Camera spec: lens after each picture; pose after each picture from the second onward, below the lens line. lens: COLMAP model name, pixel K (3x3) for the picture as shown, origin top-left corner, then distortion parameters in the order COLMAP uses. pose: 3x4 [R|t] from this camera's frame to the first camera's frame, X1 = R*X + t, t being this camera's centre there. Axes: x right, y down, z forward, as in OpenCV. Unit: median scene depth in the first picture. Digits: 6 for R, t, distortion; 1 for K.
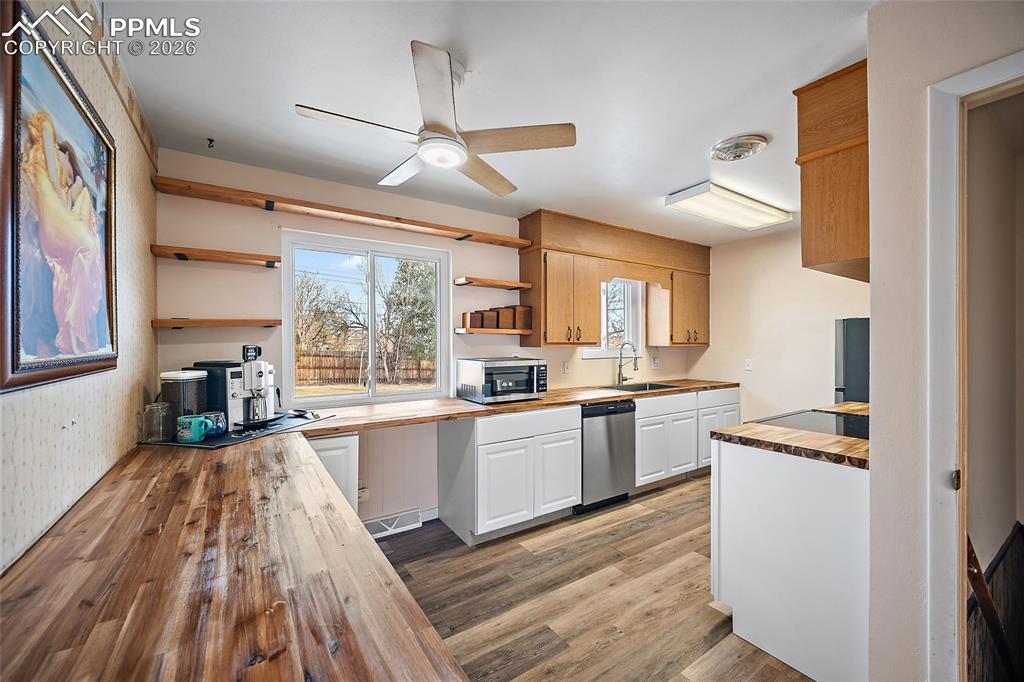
lens RADIAL K [[409.6, 0, 505.7], [0, 409.6, 343.0], [0, 0, 1]] dist [-0.001975, -0.000142]
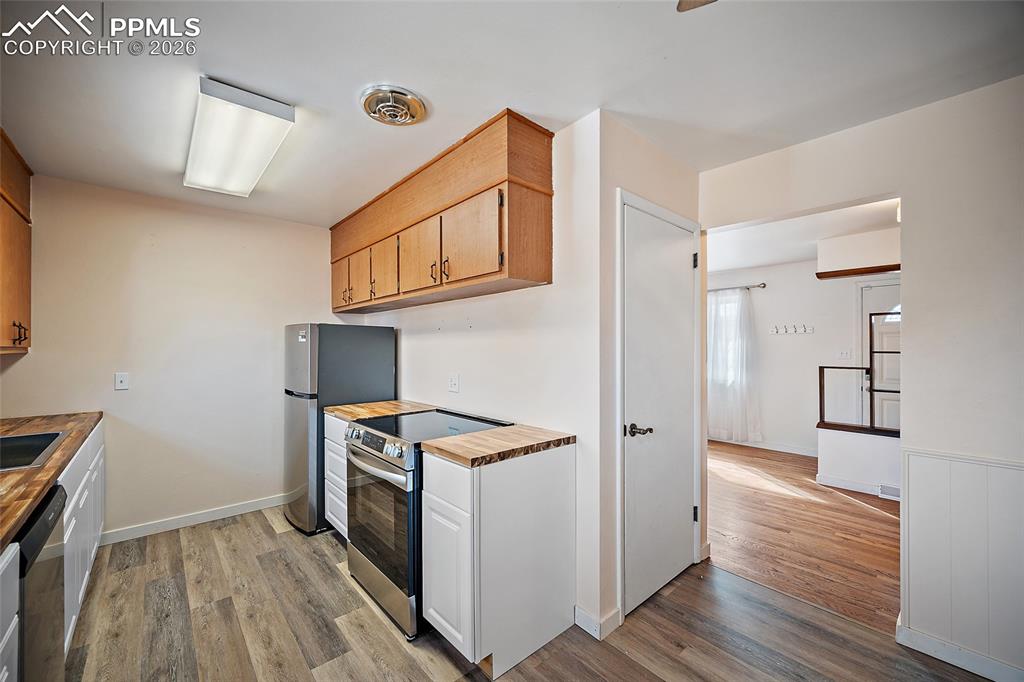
lens RADIAL K [[406.4, 0, 507.9], [0, 406.4, 347.8], [0, 0, 1]] dist [-0.000569, -0.000211]
pose [[-0.143533, 0.004811, 0.989634, -0.174757], [-0.002807, 0.999982, -0.005269, 0.001954], [-0.989642, -0.003534, -0.143517, 0.615422]]
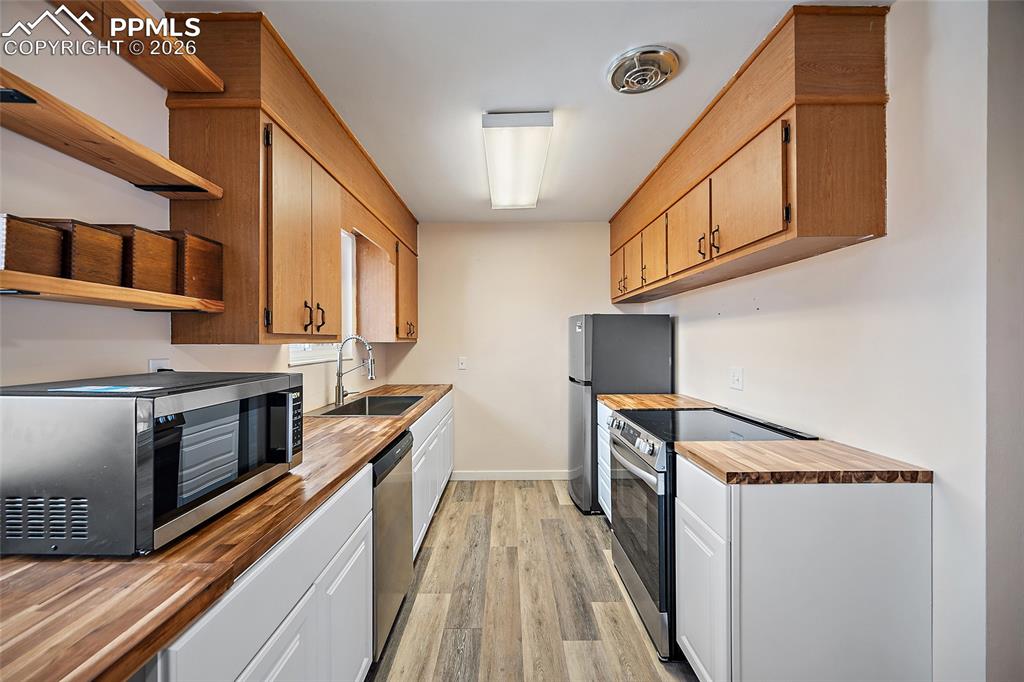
lens RADIAL K [[409.6, 0, 505.7], [0, 409.6, 343.0], [0, 0, 1]] dist [-0.001975, -0.000142]
pose [[0.546012, -0.002434, 0.837774, -0.127648], [-0.000812, 0.999994, 0.003435, 0.008191], [-0.837777, -0.002556, 0.546006, 0.554914]]
